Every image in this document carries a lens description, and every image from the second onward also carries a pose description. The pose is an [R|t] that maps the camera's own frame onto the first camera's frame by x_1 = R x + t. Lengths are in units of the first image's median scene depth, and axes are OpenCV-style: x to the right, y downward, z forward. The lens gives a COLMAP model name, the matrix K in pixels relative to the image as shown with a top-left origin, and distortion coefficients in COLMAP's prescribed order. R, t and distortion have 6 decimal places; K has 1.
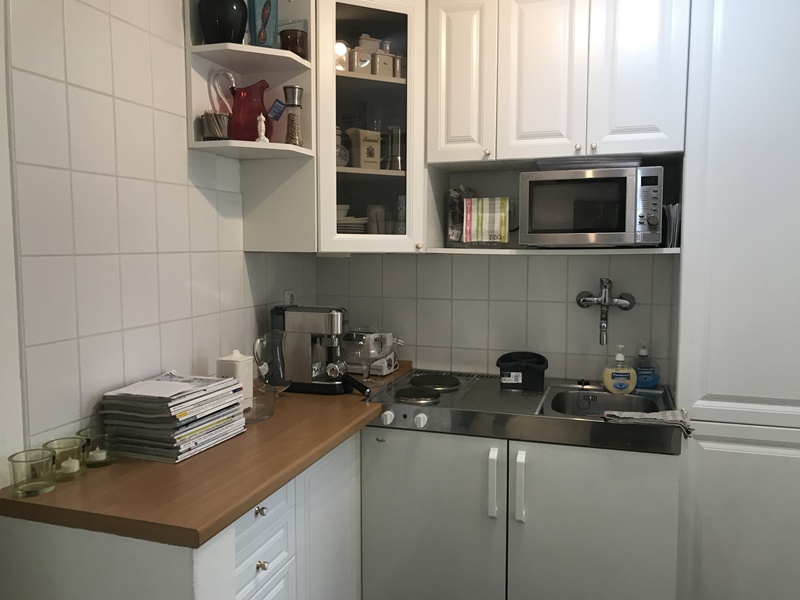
lens RADIAL K [[662.1, 0, 399.4], [0, 662.1, 303.9], [0, 0, 1]] dist [0.095542, -0.216360]
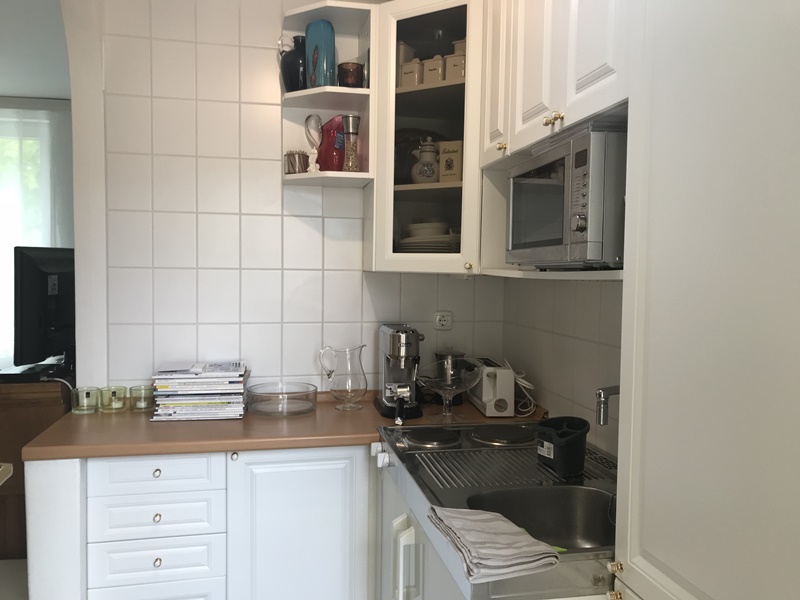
lens RADIAL K [[661.3, 0, 403.5], [0, 661.3, 301.4], [0, 0, 1]] dist [0.099318, -0.224115]
pose [[0.497954, 0.048530, -0.865845, 0.773787], [-0.094076, 0.995564, 0.001698, -0.038088], [0.862086, 0.080610, 0.500310, 0.534591]]
